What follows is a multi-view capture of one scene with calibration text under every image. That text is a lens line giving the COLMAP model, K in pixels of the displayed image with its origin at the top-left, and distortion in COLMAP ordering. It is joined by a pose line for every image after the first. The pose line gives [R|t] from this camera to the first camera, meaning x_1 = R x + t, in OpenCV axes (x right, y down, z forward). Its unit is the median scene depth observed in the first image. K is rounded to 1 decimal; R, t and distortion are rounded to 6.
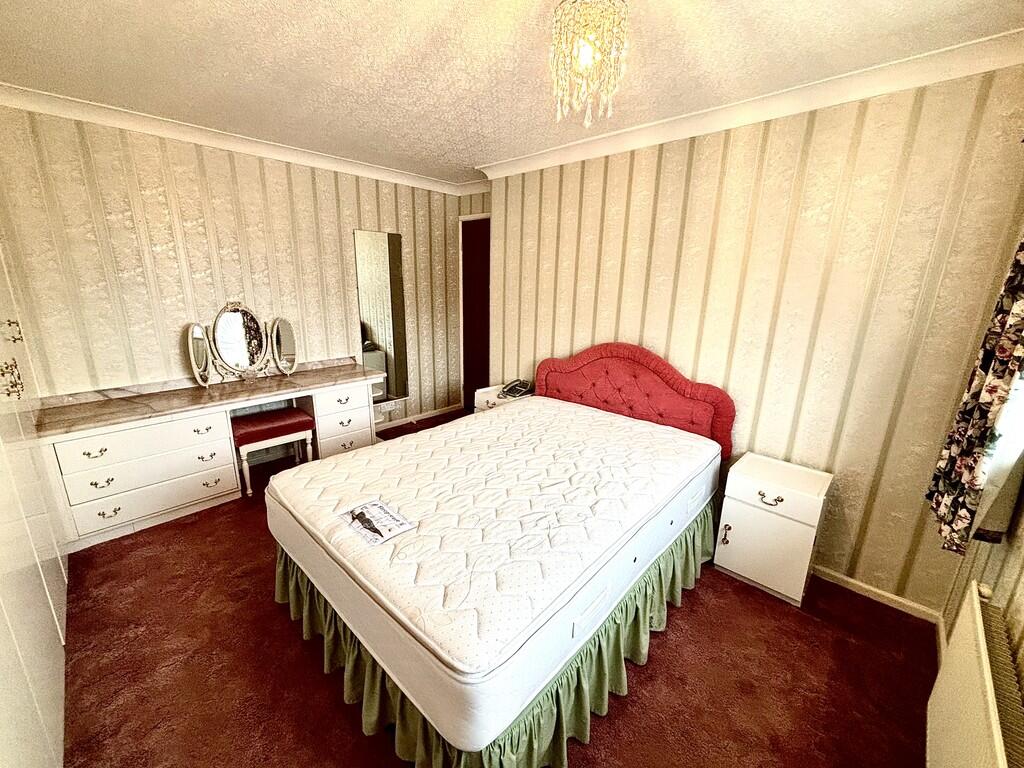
lens RADIAL K [[412.6, 0, 512.0], [0, 412.6, 384.0], [0, 0, 1]] dist [-0.000770, -0.000065]
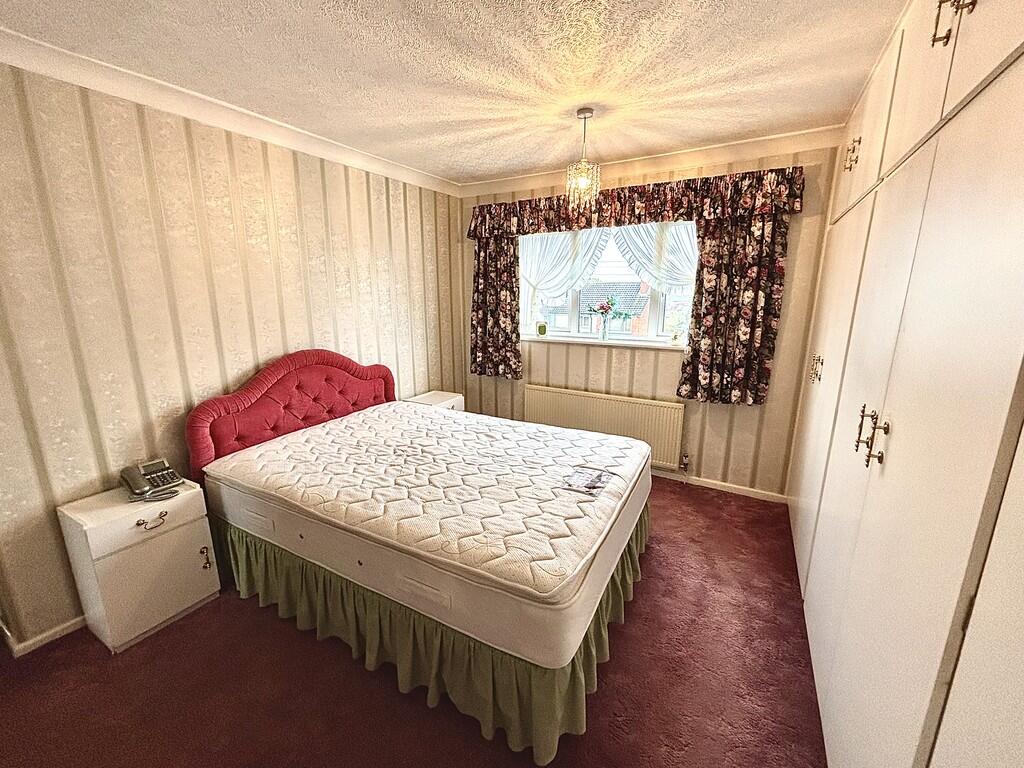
lens RADIAL K [[412.6, 0, 512.0], [0, 412.6, 384.0], [0, 0, 1]] dist [-0.000770, -0.000065]
pose [[-0.212244, -0.249322, 0.944876, -0.746828], [0.242575, 0.923200, 0.298091, -0.196199], [-0.946631, 0.292471, -0.135465, 0.699109]]
